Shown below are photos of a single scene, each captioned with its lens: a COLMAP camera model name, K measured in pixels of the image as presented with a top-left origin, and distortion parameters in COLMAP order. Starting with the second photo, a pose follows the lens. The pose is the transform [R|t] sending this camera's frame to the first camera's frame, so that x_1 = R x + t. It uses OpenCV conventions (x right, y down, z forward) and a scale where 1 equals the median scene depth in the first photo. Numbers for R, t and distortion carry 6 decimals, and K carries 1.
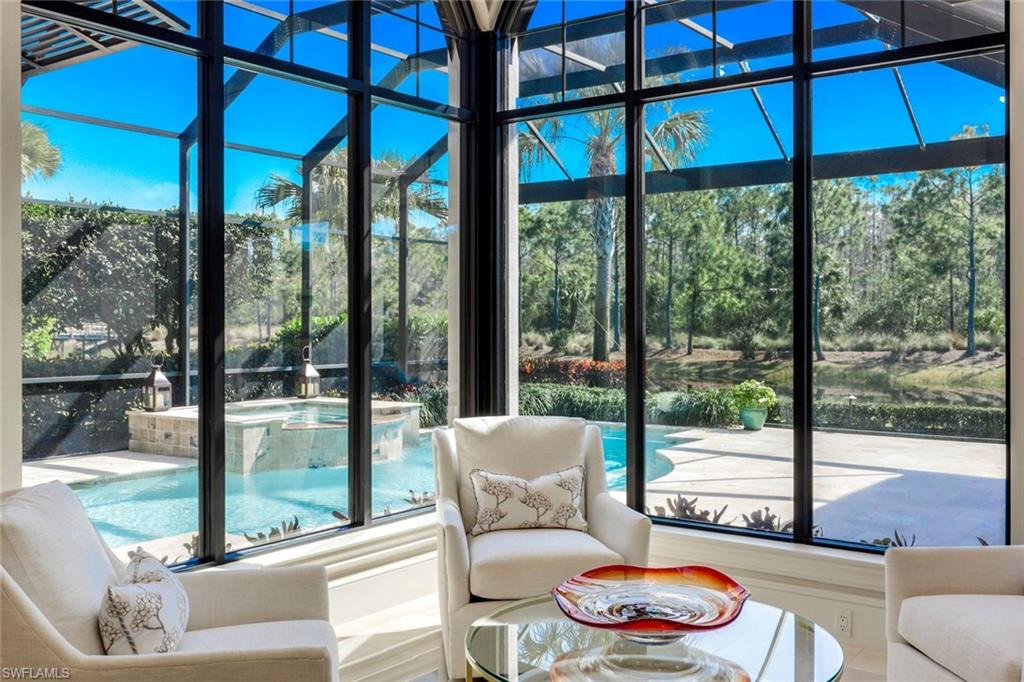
lens RADIAL K [[978.2, 0, 480.3], [0, 978.2, 325.1], [0, 0, 1]] dist [0.005727, 0.001008]
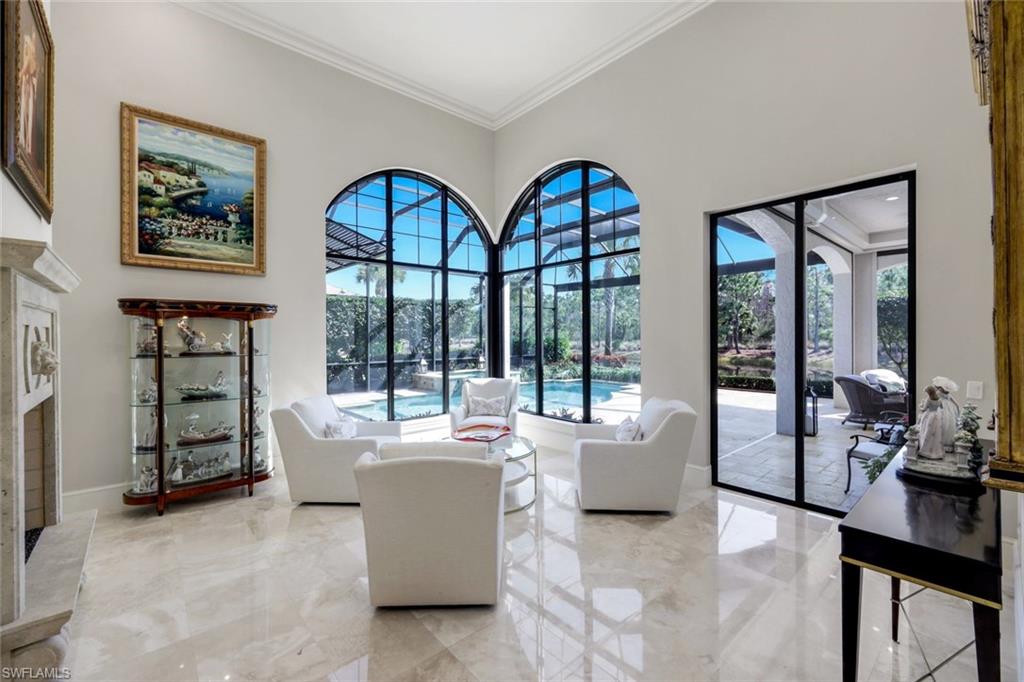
lens RADIAL K [[416.8, 0, 496.7], [0, 416.8, 334.0], [0, 0, 1]] dist [0.001068, 0.000149]
pose [[0.976879, -0.005945, -0.213710, 0.111922], [0.004205, 0.999954, -0.008593, -0.010762], [0.213752, 0.007496, 0.976859, -0.082842]]
